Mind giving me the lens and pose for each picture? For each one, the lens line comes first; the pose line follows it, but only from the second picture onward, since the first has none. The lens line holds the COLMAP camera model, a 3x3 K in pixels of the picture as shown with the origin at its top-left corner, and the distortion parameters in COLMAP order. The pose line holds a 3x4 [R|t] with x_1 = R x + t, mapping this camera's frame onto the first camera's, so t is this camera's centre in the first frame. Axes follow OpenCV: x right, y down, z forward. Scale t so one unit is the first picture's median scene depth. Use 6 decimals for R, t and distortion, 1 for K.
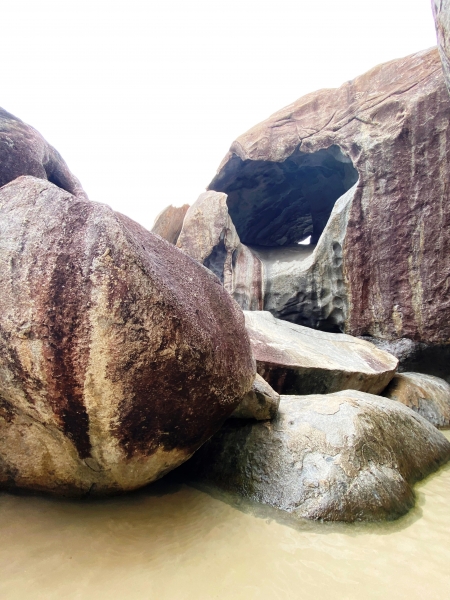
lens RADIAL K [[244.6, 0, 221.1], [0, 244.6, 302.1], [0, 0, 1]] dist [0.013374, -0.017037]
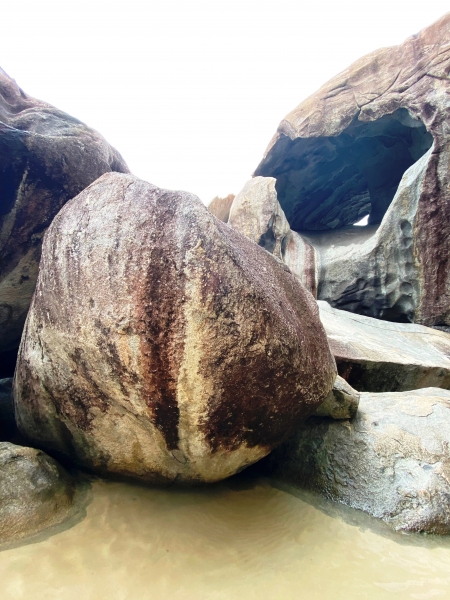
lens RADIAL K [[244.6, 0, 220.8], [0, 244.6, 302.1], [0, 0, 1]] dist [0.013374, -0.017037]
pose [[0.984955, -0.024467, -0.171068, -0.041725], [0.030817, 0.998927, 0.034563, -0.001105], [0.170039, -0.039315, 0.984653, 0.013472]]
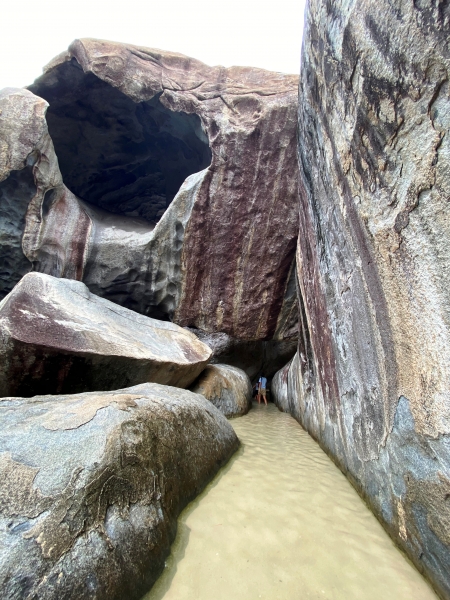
lens RADIAL K [[244.6, 0, 224.0], [0, 244.6, 305.8], [0, 0, 1]] dist [0.013374, -0.017037]
pose [[0.809394, 0.150063, 0.567769, 0.145405], [-0.175714, 0.984394, -0.009686, 0.046003], [-0.560362, -0.091925, 0.823131, 0.140748]]
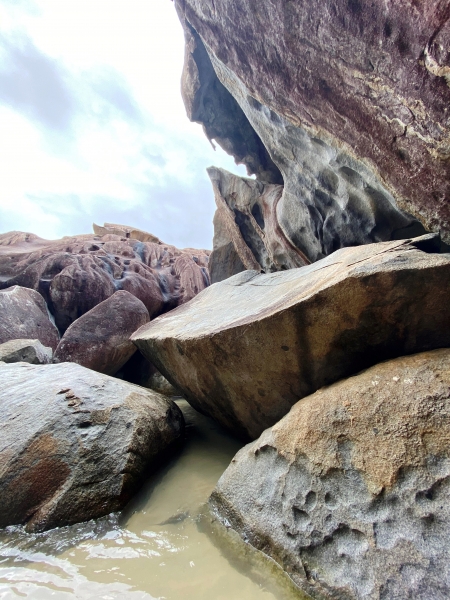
lens RADIAL K [[244.6, 0, 227.4], [0, 244.6, 305.0], [0, 0, 1]] dist [0.013374, -0.017037]
pose [[0.312562, -0.243023, -0.918284, 0.908723], [0.231454, 0.957067, -0.174505, 0.278973], [0.921268, -0.157996, 0.355391, 0.779886]]
